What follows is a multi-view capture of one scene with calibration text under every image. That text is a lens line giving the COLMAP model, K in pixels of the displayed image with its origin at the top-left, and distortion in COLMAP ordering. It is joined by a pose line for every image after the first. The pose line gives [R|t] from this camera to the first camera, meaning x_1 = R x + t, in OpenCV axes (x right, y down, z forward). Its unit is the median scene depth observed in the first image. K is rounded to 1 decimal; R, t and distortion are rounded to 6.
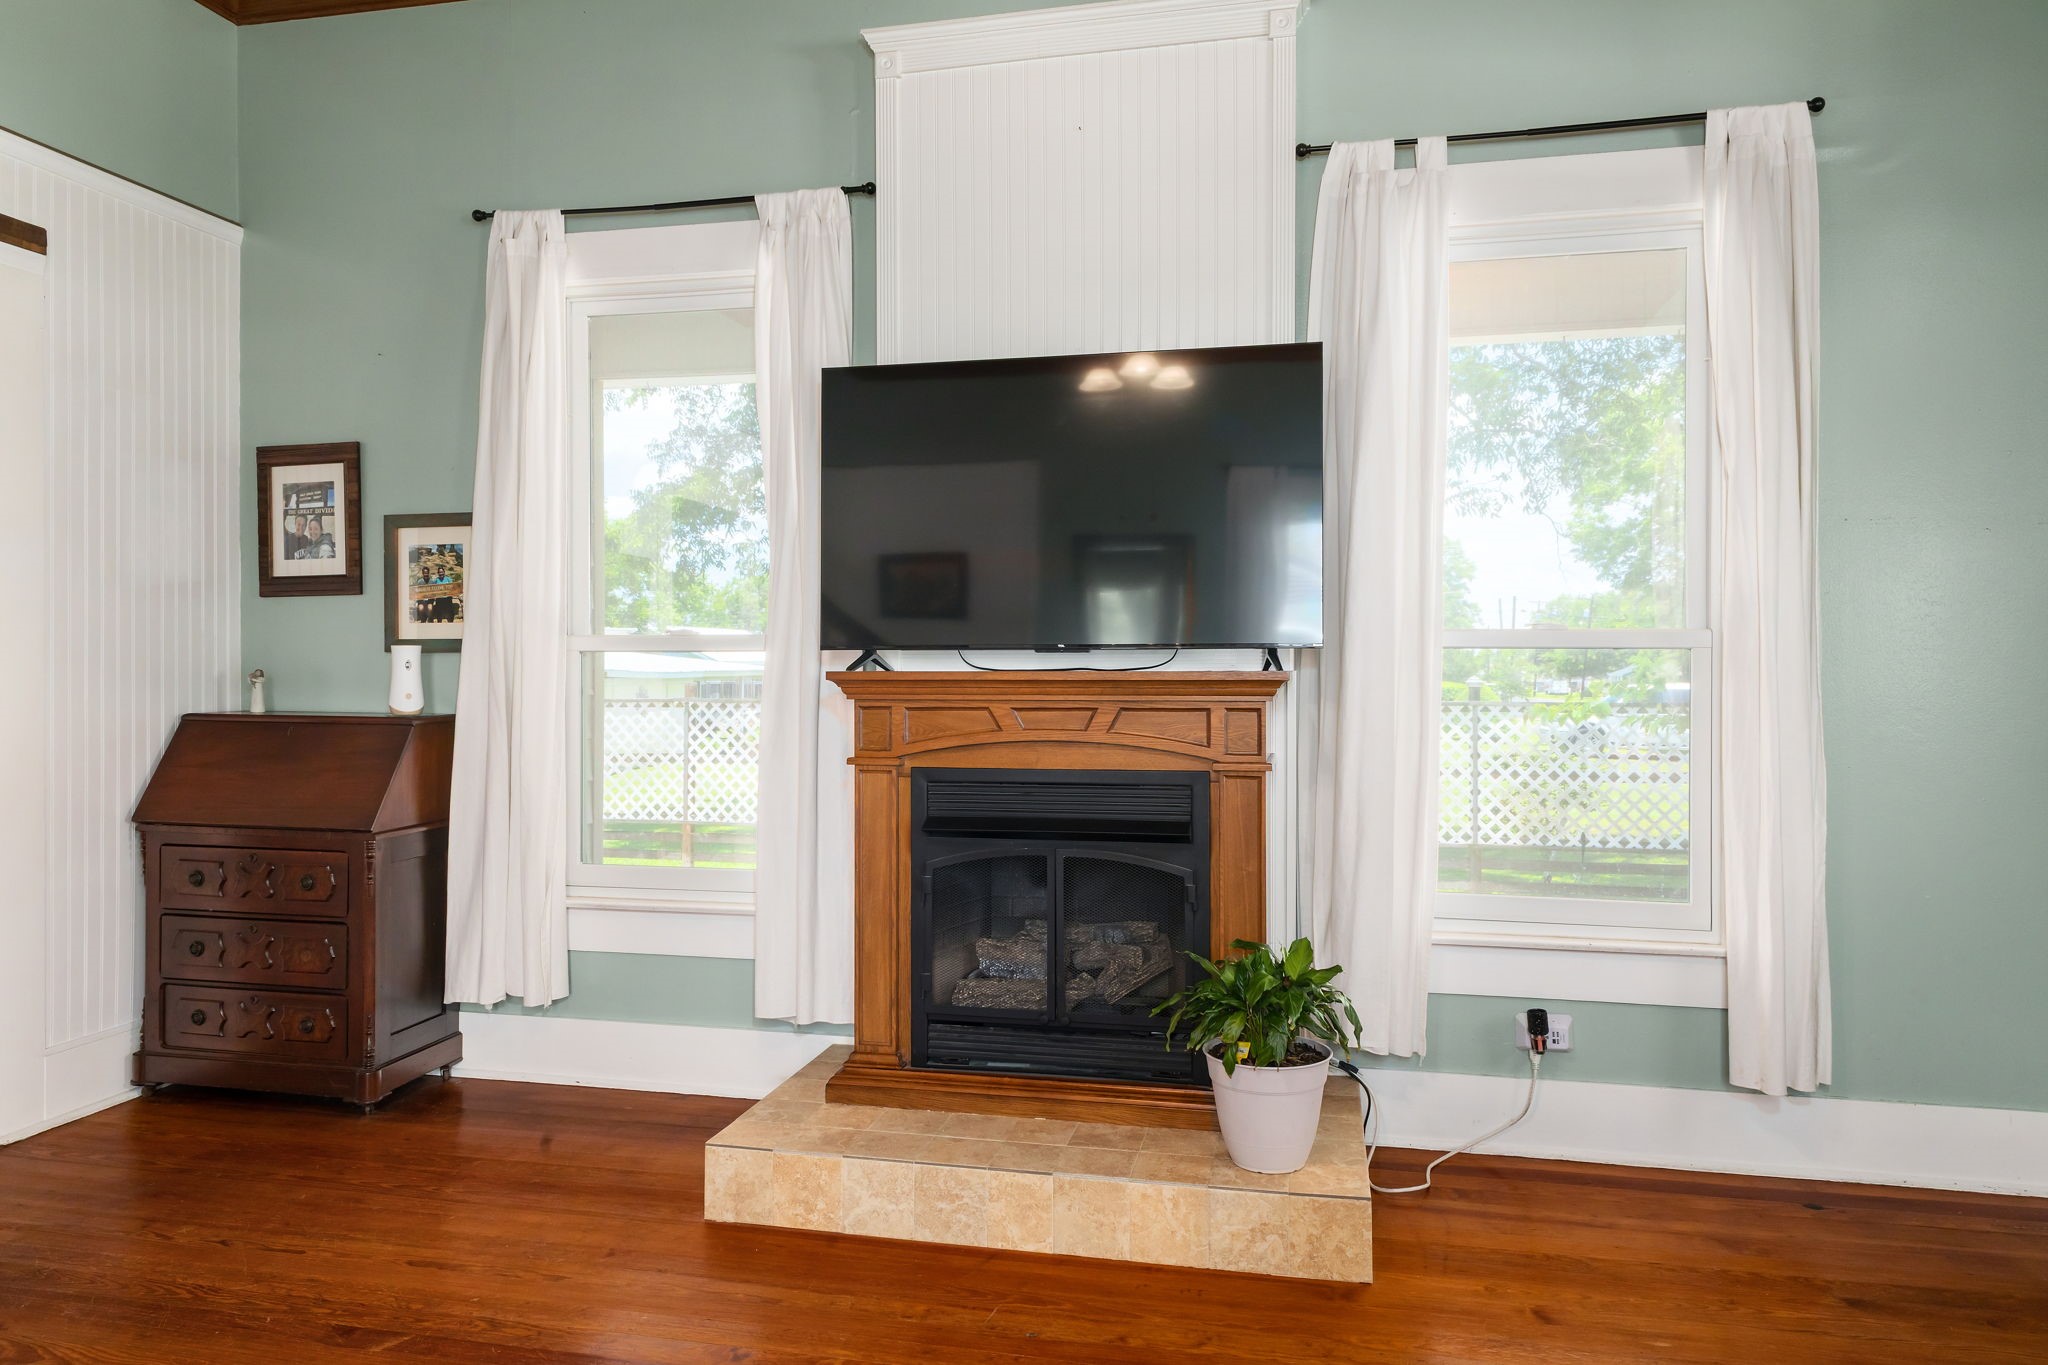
lens RADIAL K [[1264.3, 0, 1035.3], [0, 1264.3, 689.6], [0, 0, 1]] dist [0.003710, -0.000339]
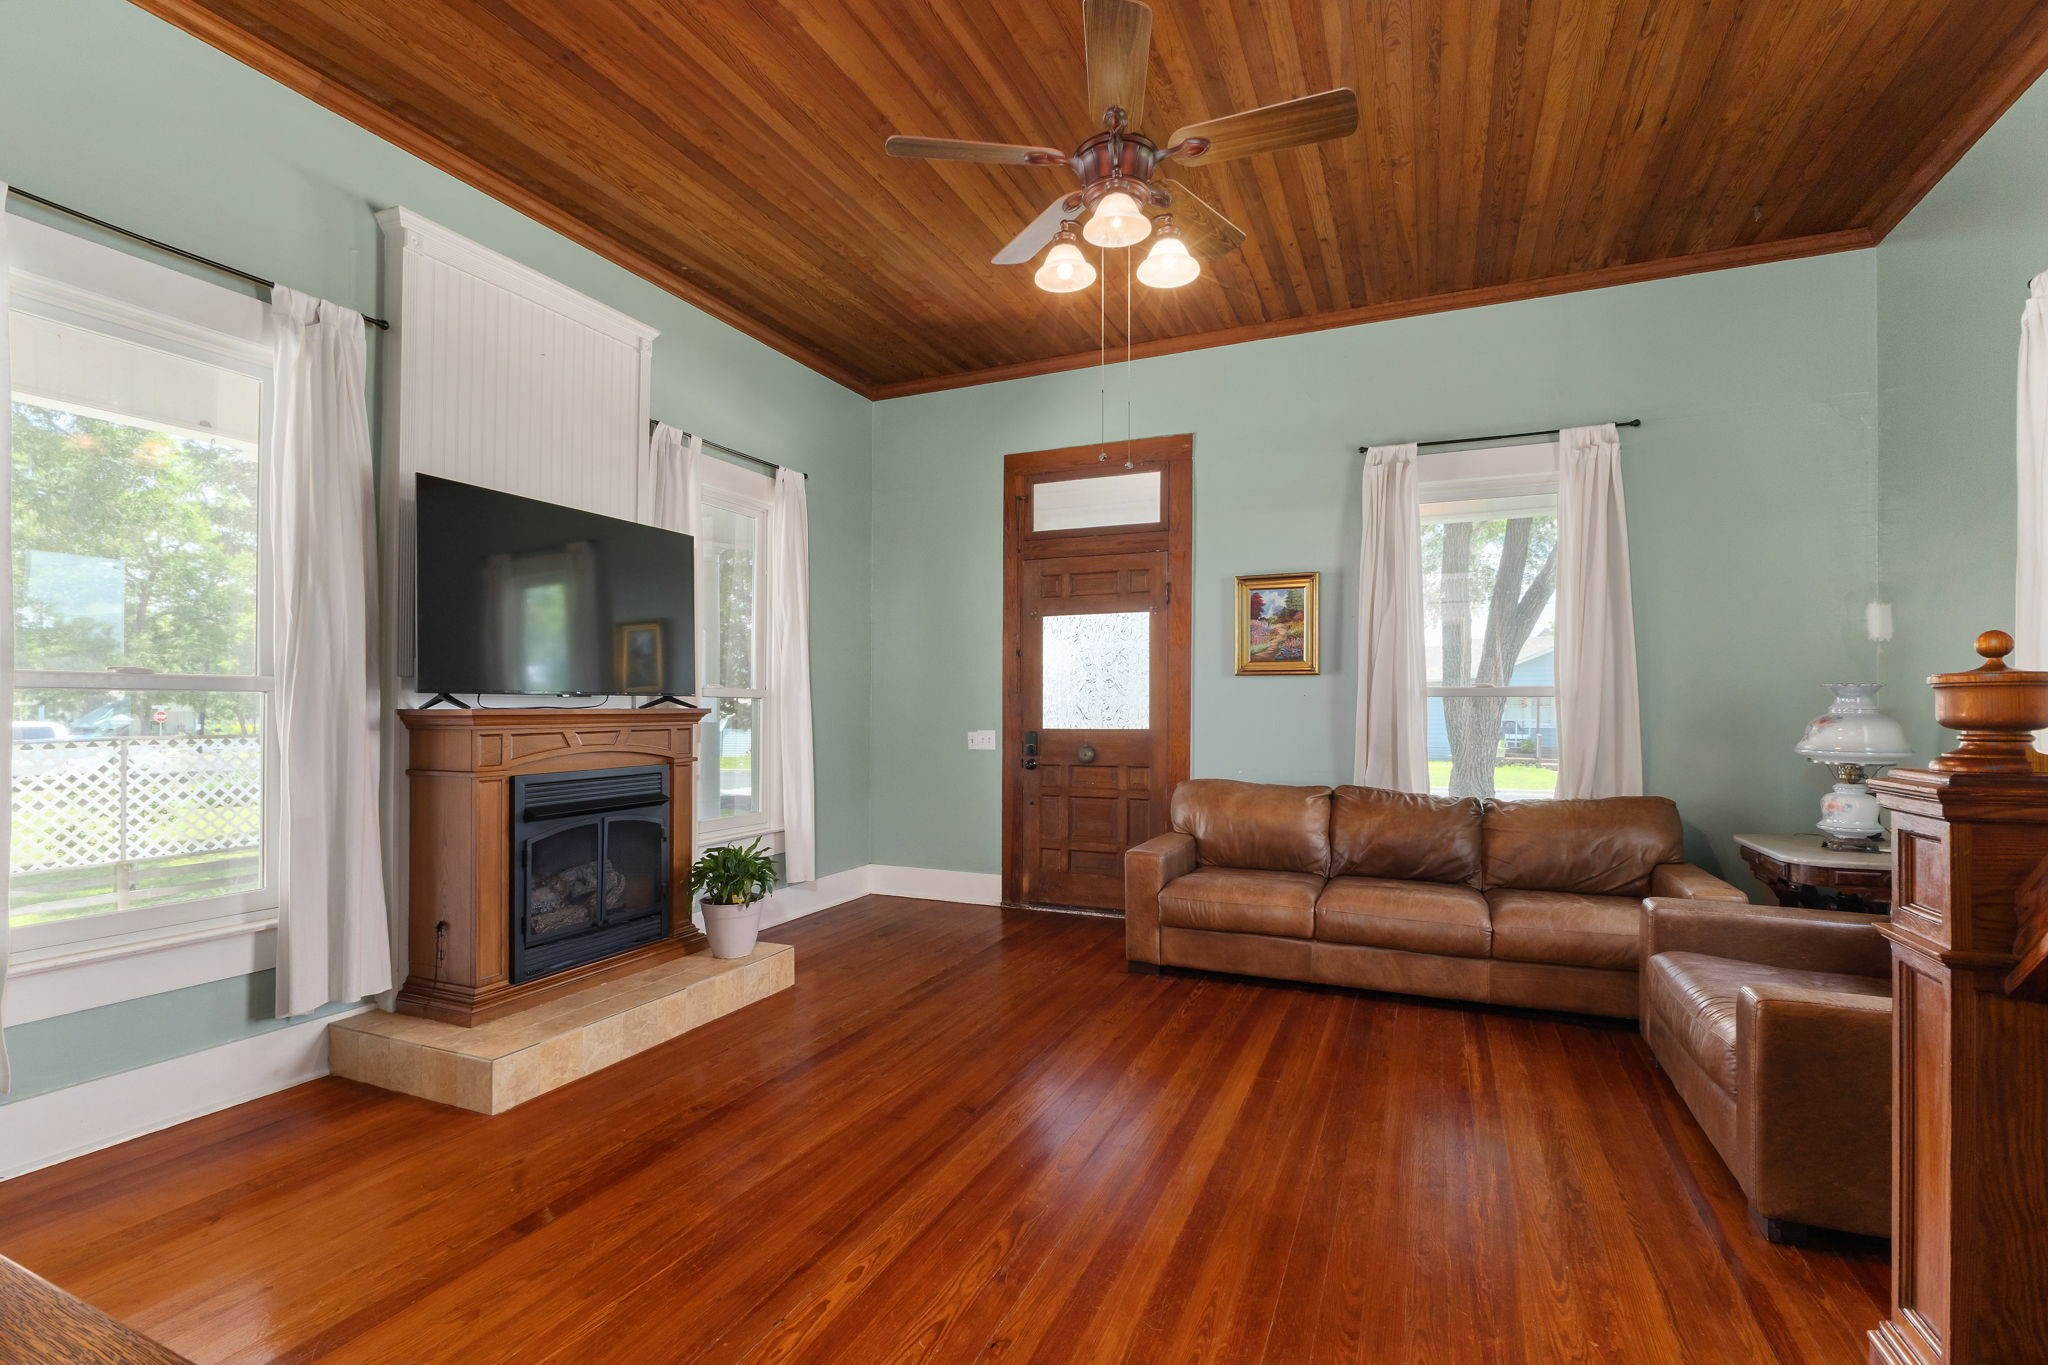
lens RADIAL K [[901.9, 0, 1017.8], [0, 901.9, 711.2], [0, 0, 1]] dist [-0.010599, 0.001226]
pose [[0.221635, -0.005549, 0.975114, -0.992488], [0.012732, 0.999915, 0.002796, -0.007352], [-0.975046, 0.011796, 0.221687, 0.220275]]
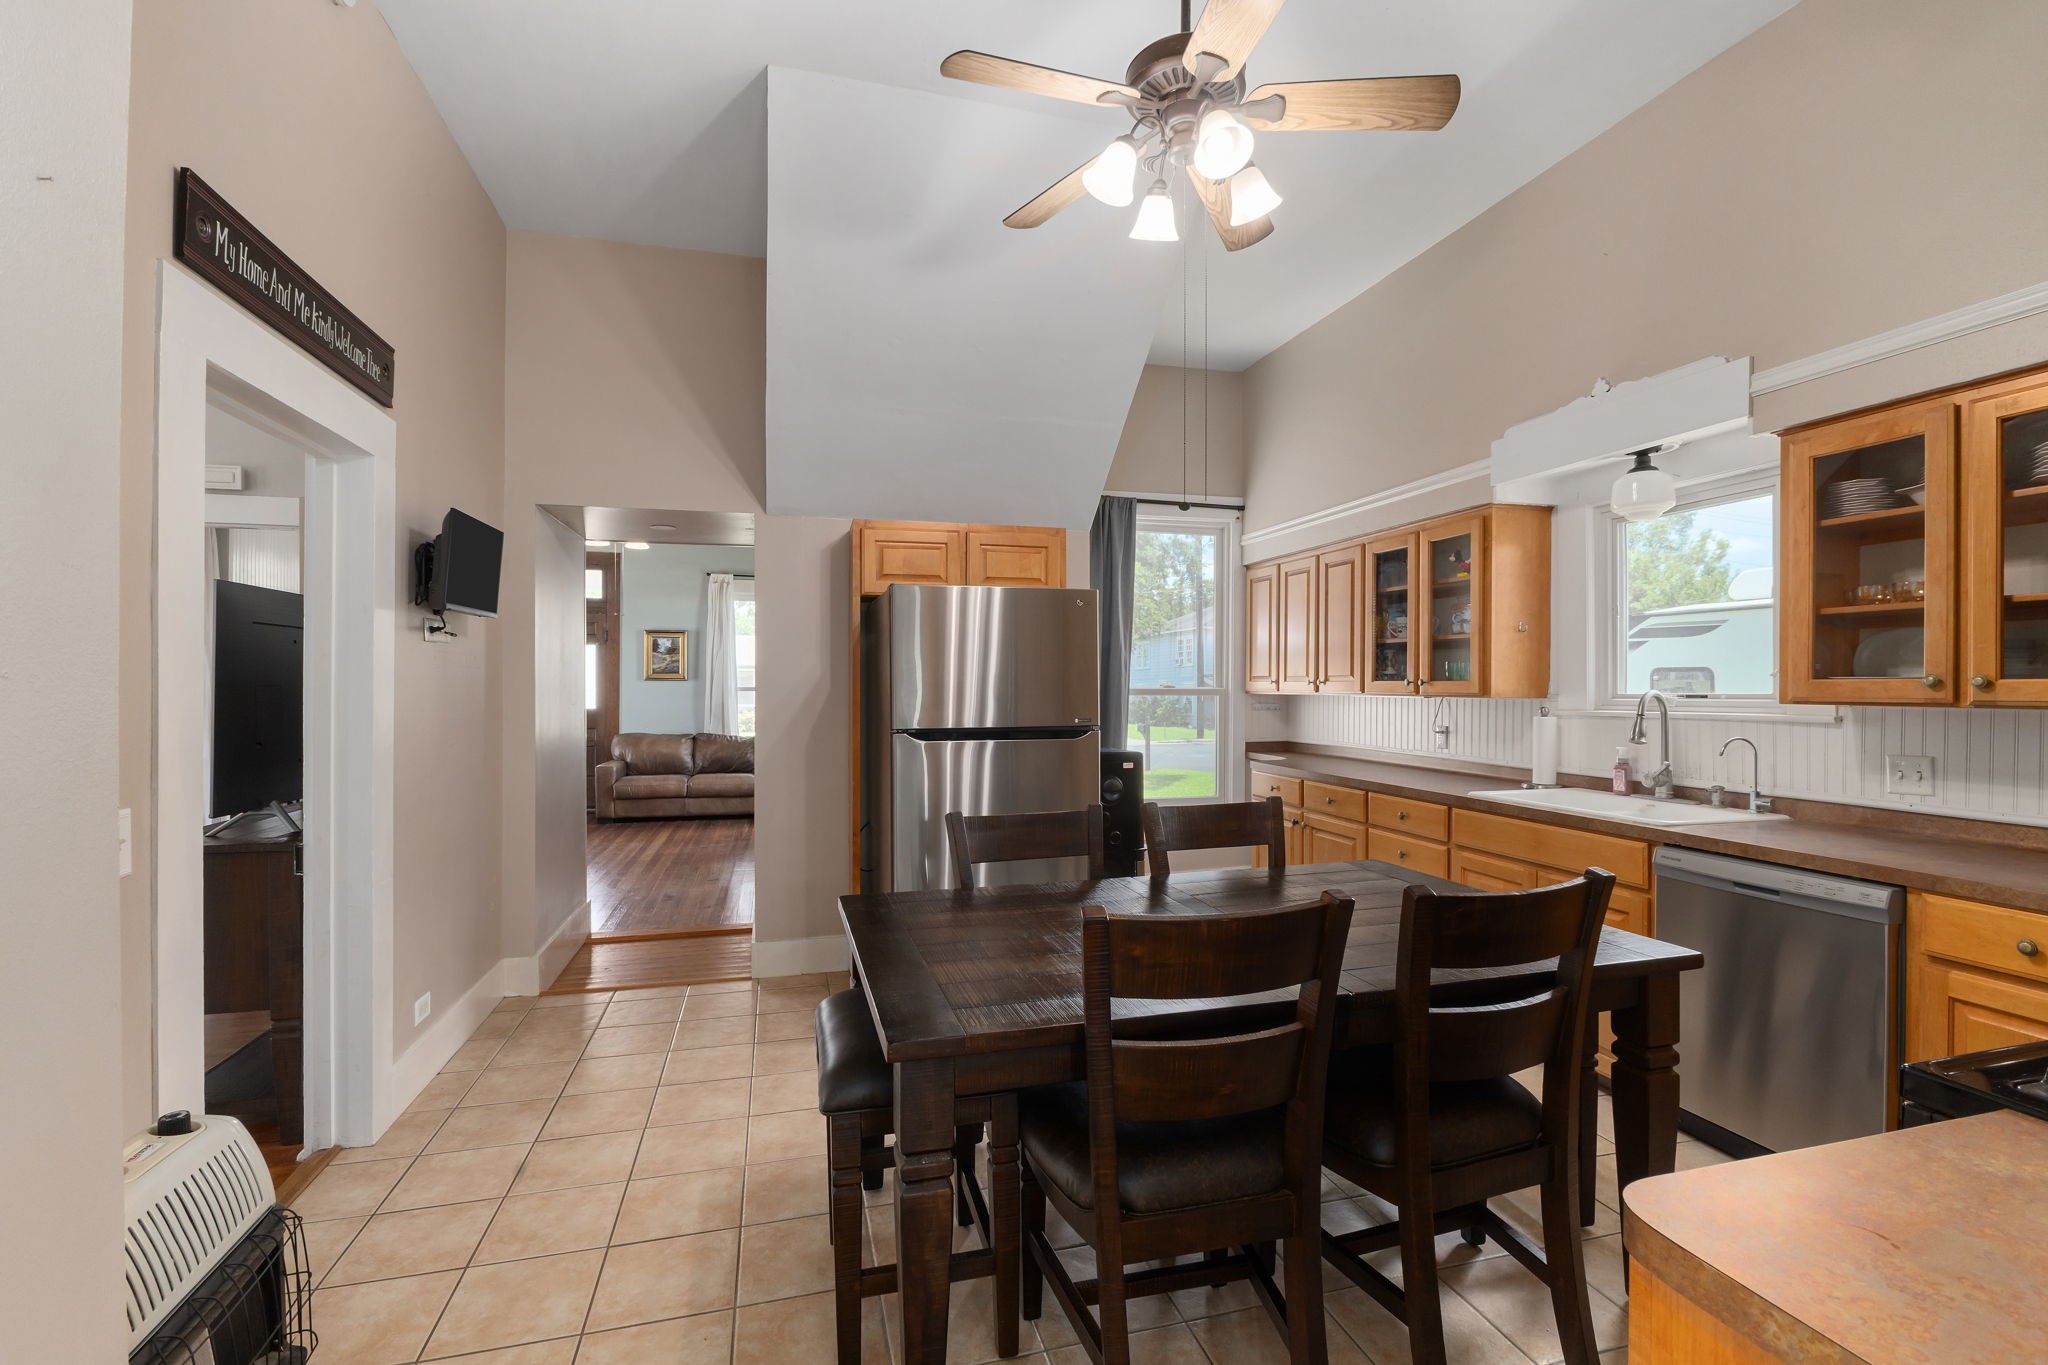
lens RADIAL K [[901.9, 0, 1029.1], [0, 901.9, 687.0], [0, 0, 1]] dist [-0.010599, 0.001226]
pose [[-0.461641, -0.006493, 0.887043, -1.599806], [0.006137, 0.999926, 0.010514, -0.026390], [-0.887046, 0.010298, -0.461567, 0.301536]]
